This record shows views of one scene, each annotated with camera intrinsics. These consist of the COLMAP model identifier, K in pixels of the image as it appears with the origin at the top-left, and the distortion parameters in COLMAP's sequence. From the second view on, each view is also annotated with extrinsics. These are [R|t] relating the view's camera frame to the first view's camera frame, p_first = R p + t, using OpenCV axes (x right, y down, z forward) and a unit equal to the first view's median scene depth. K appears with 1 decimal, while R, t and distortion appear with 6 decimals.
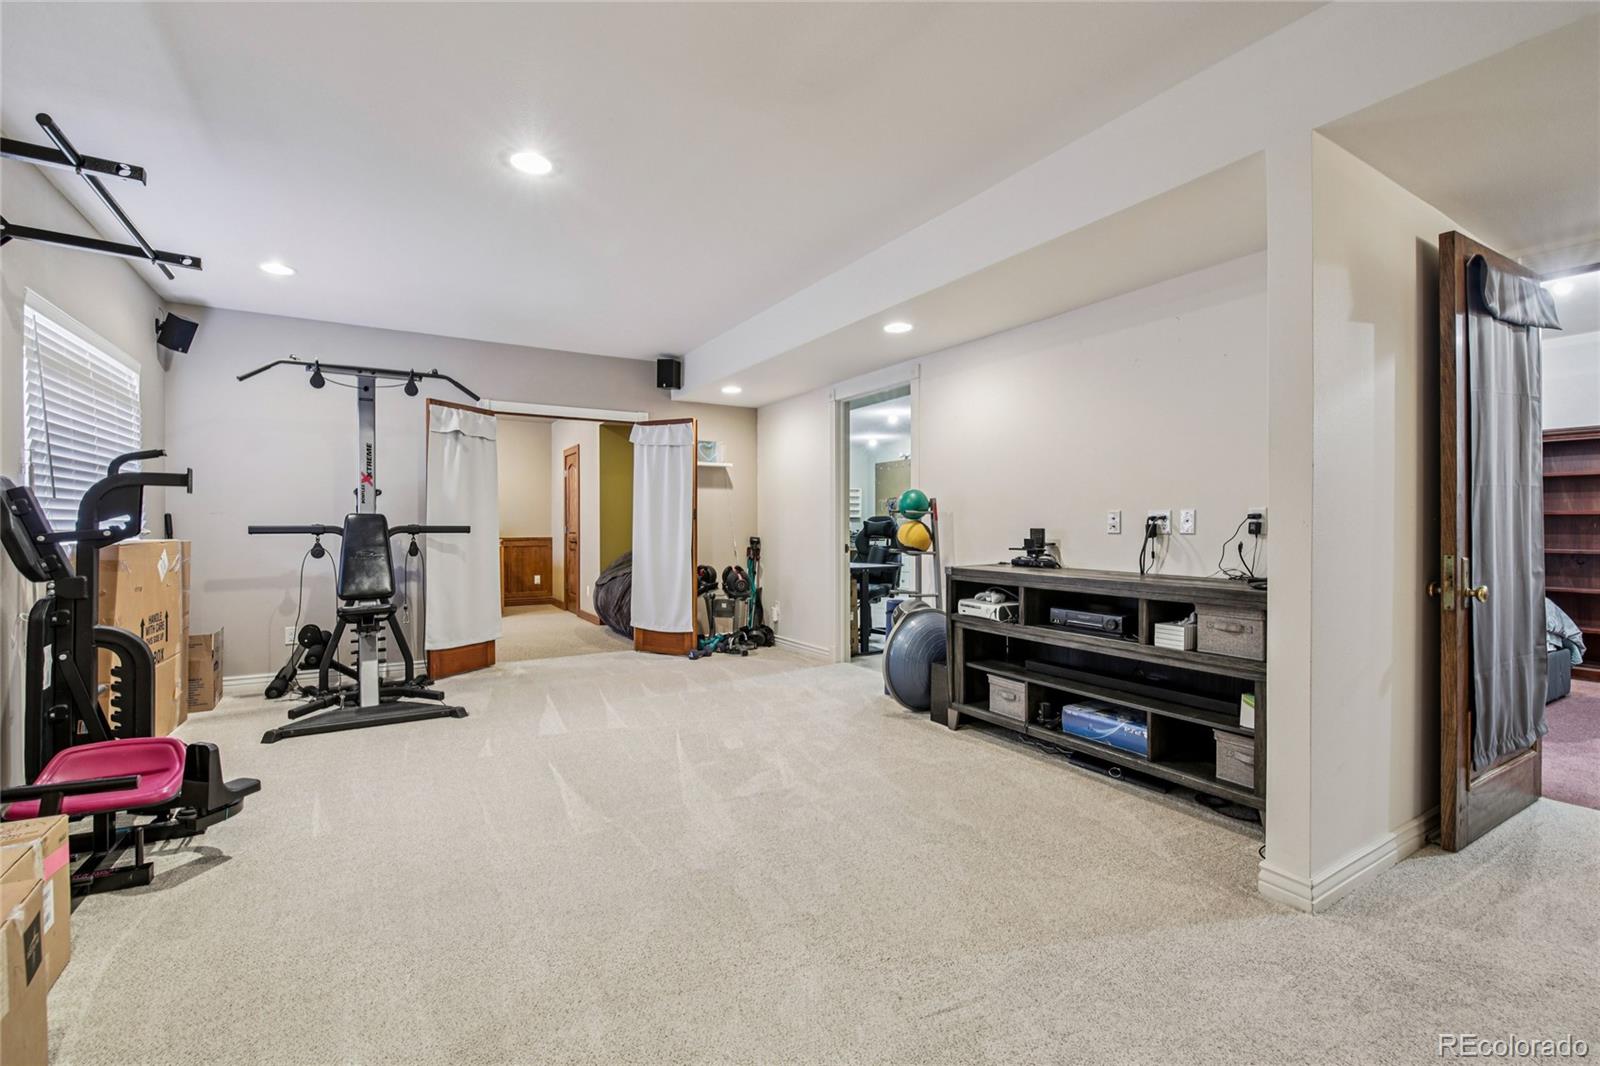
lens RADIAL K [[692.6, 0, 804.3], [0, 692.6, 525.5], [0, 0, 1]] dist [0.001941, -0.005152]
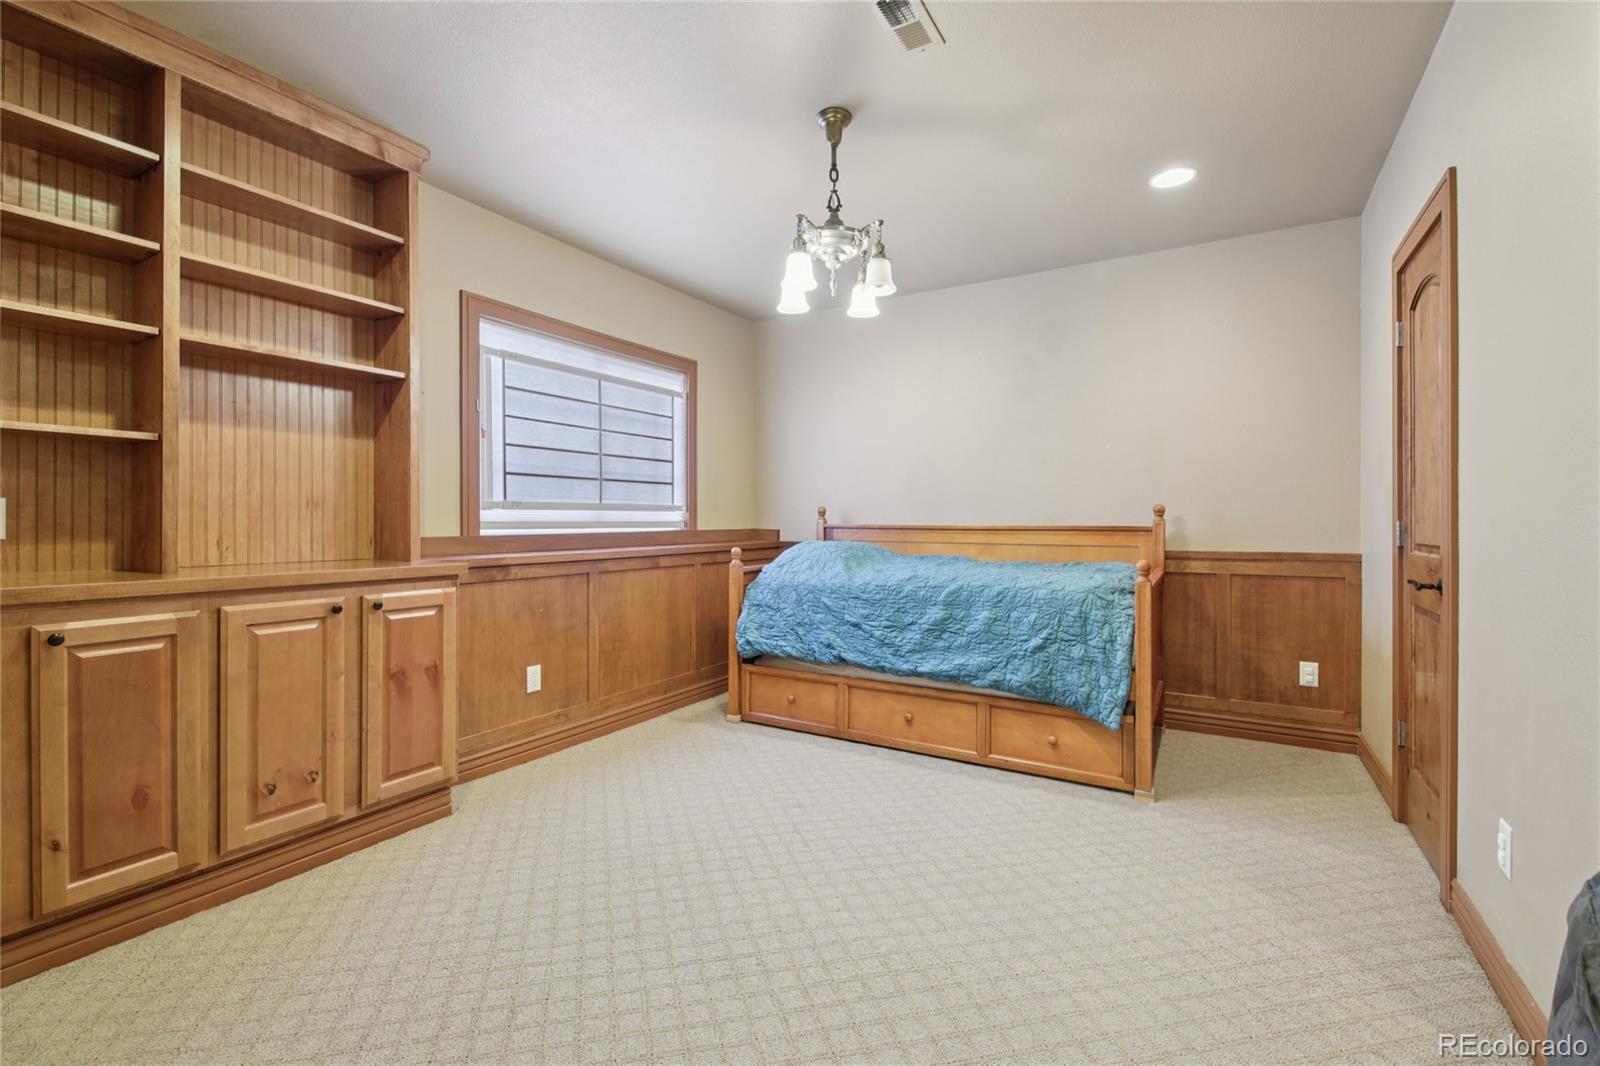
lens RADIAL K [[692.6, 0, 804.3], [0, 692.6, 525.5], [0, 0, 1]] dist [0.001941, -0.005152]
pose [[0.459313, 0.006716, -0.888249, -0.195327], [0.001299, 0.999965, 0.008232, 0.000142], [0.888274, -0.004935, 0.459288, 0.621747]]
